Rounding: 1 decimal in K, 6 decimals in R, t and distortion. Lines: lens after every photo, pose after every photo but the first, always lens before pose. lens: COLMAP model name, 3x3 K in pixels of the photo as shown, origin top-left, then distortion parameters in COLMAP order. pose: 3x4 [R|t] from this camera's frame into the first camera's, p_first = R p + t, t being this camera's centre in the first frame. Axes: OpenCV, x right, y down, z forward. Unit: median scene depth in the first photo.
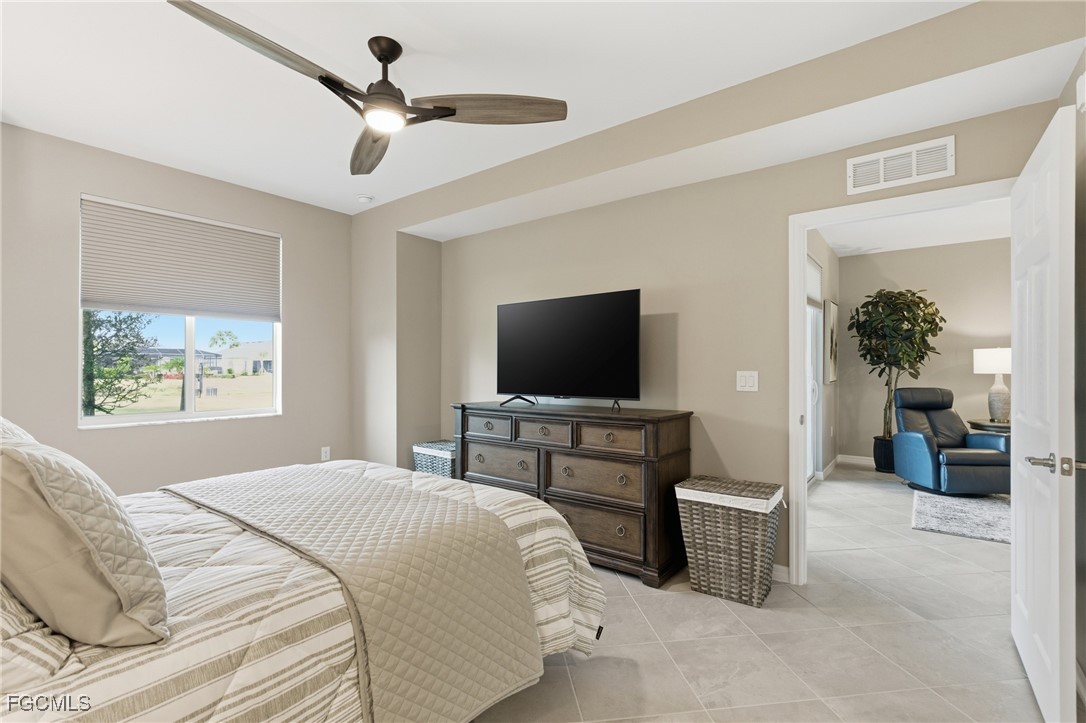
lens RADIAL K [[489.0, 0, 548.3], [0, 489.0, 361.8], [0, 0, 1]] dist [-0.010159, 0.004904]
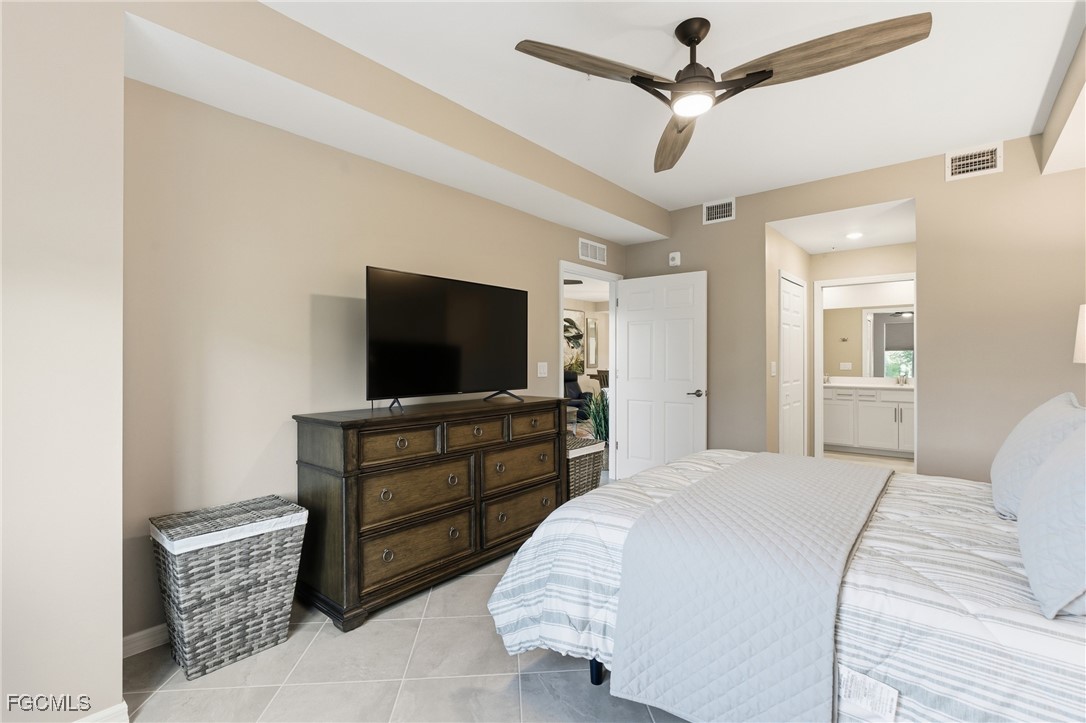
lens RADIAL K [[489.0, 0, 545.5], [0, 489.0, 360.8], [0, 0, 1]] dist [-0.010159, 0.004904]
pose [[0.057163, -0.000001, 0.998365, -0.893504], [-0.002532, 0.999997, 0.000146, 0.011896], [-0.998362, -0.002536, 0.057163, 0.832913]]
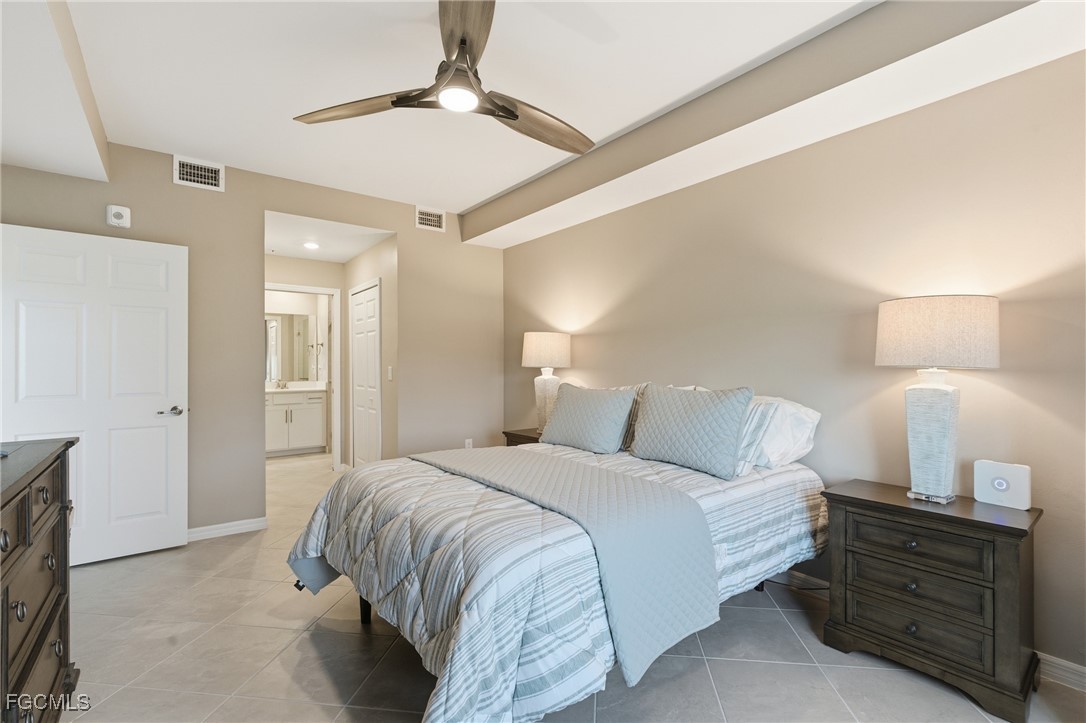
lens RADIAL K [[489.0, 0, 543.9], [0, 489.0, 362.4], [0, 0, 1]] dist [-0.010159, 0.004904]
pose [[-0.965052, 0.006120, 0.261989, -0.497116], [0.004664, 0.999970, -0.006179, 0.012242], [-0.262019, -0.004741, -0.965051, 1.254585]]
